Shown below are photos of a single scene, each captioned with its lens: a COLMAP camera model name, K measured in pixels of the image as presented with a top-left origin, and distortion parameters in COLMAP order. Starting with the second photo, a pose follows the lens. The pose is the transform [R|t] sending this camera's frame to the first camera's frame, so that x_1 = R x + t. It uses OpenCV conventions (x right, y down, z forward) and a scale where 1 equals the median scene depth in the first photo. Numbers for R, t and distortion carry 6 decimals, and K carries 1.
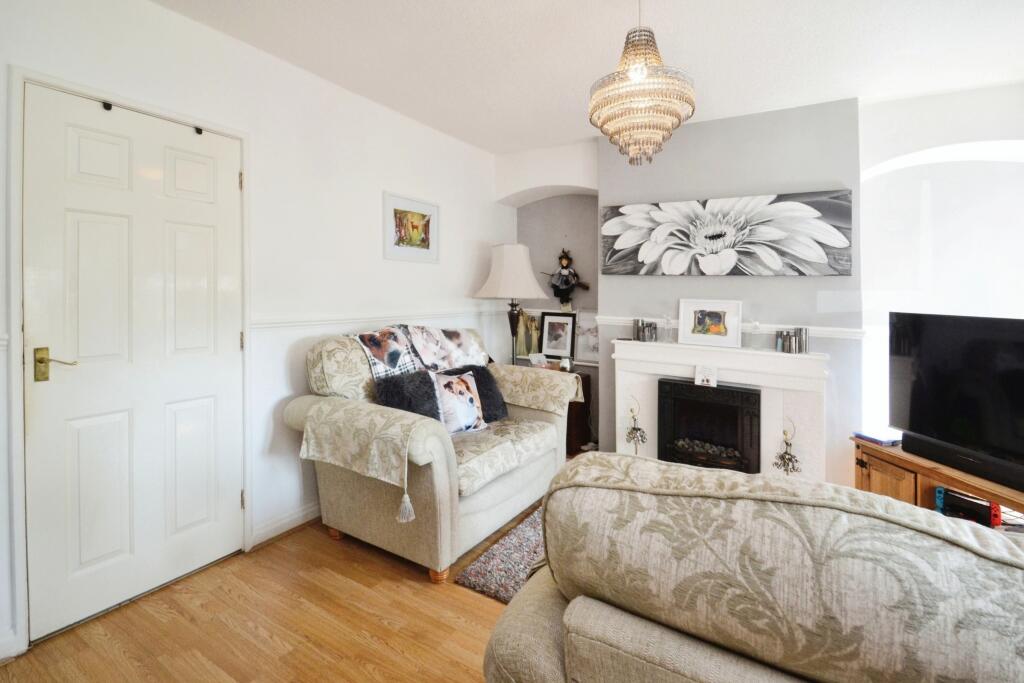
lens RADIAL K [[473.6, 0, 508.7], [0, 473.6, 304.4], [0, 0, 1]] dist [0.013479, -0.014021]
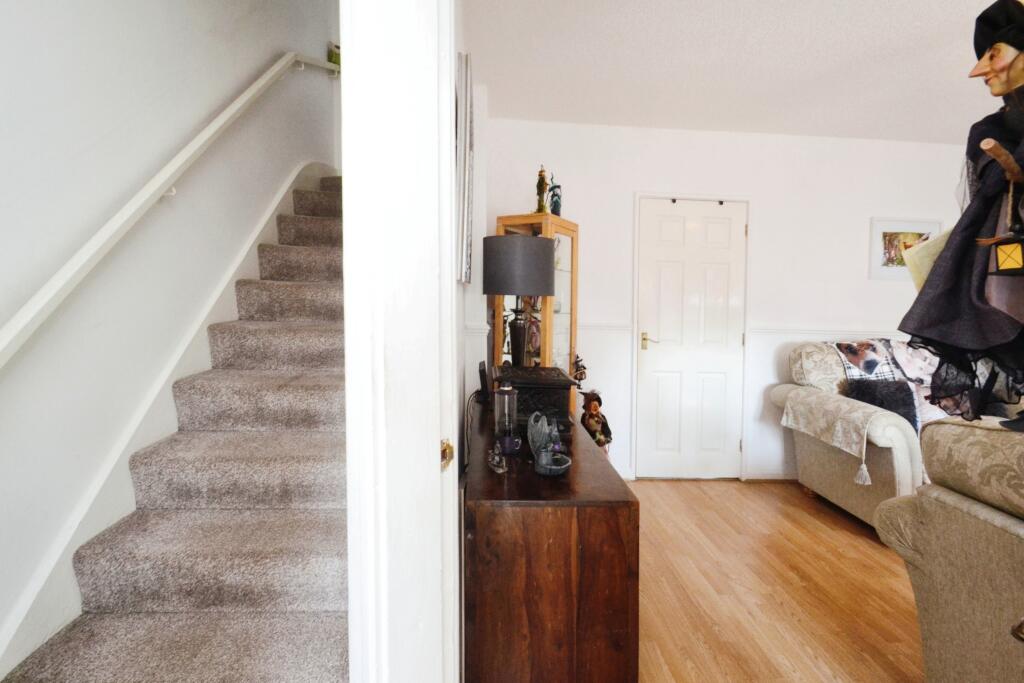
lens RADIAL K [[473.6, 0, 508.7], [0, 473.6, 304.4], [0, 0, 1]] dist [0.013479, -0.014021]
pose [[0.568460, 0.010218, -0.822647, 0.241146], [-0.039870, 0.999090, -0.015141, 0.019021], [0.821744, 0.041406, 0.568350, -0.450967]]
